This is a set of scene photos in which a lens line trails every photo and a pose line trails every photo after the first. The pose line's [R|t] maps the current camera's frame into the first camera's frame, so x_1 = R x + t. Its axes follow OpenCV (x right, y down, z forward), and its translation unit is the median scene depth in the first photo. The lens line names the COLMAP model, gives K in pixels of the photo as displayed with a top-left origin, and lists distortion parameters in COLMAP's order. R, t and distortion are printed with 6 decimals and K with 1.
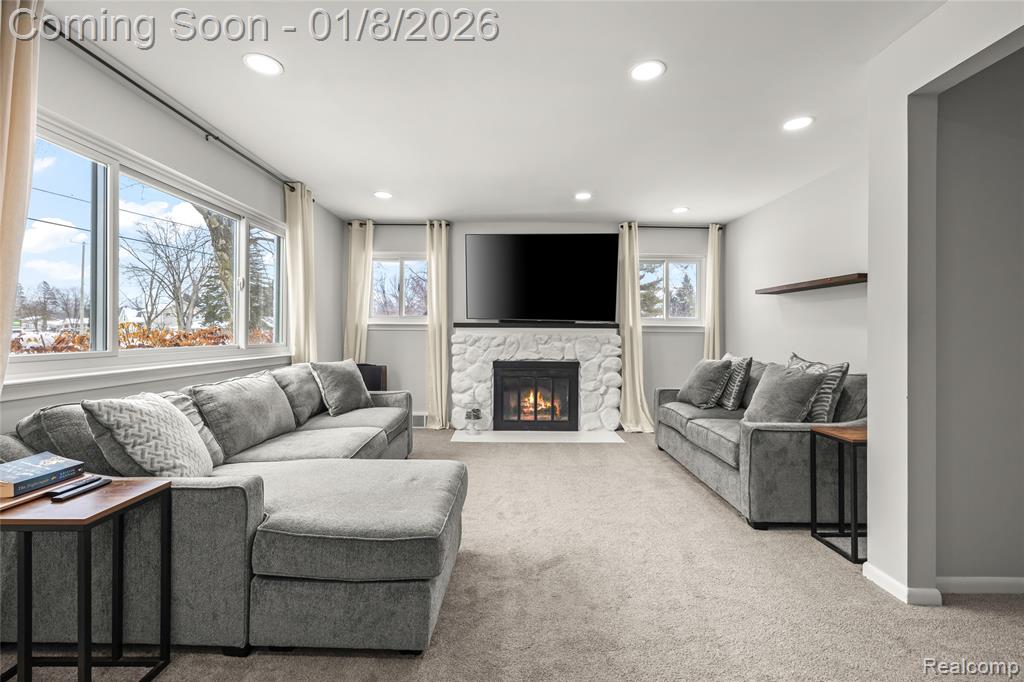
lens RADIAL K [[424.6, 0, 512.3], [0, 424.6, 334.4], [0, 0, 1]] dist [-0.001534, -0.000092]
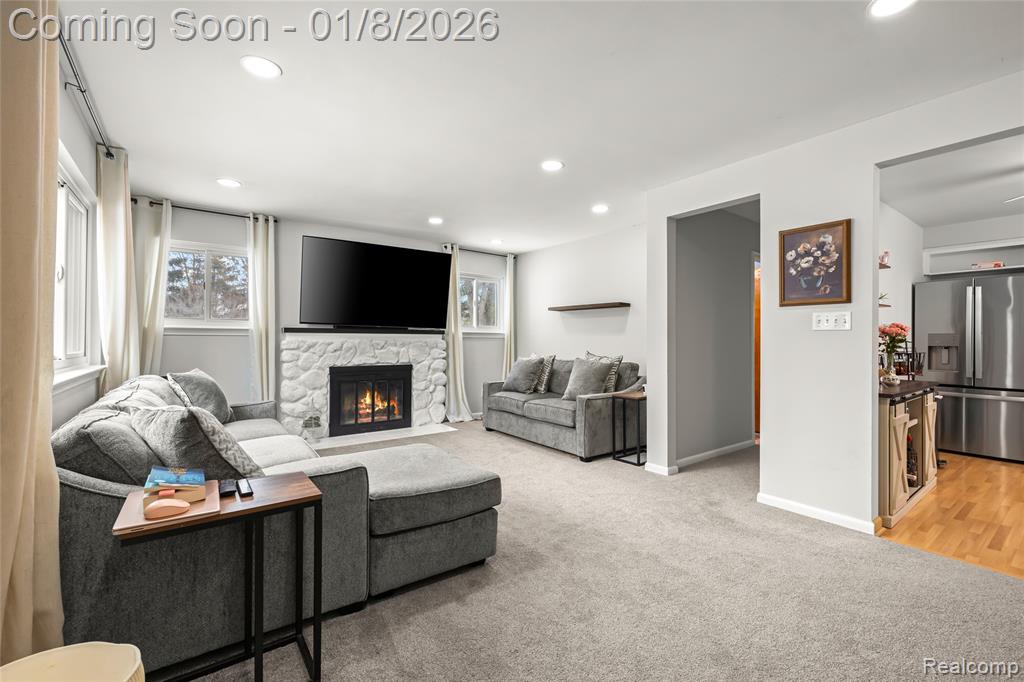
lens RADIAL K [[438.8, 0, 512.0], [0, 438.8, 341.0], [0, 0, 1]] dist [-0.000485, -0.000042]
pose [[0.803366, -0.004024, 0.595472, -0.318103], [0.002865, 0.999992, 0.002892, 0.000818], [-0.595479, -0.000618, 0.803371, -0.075337]]
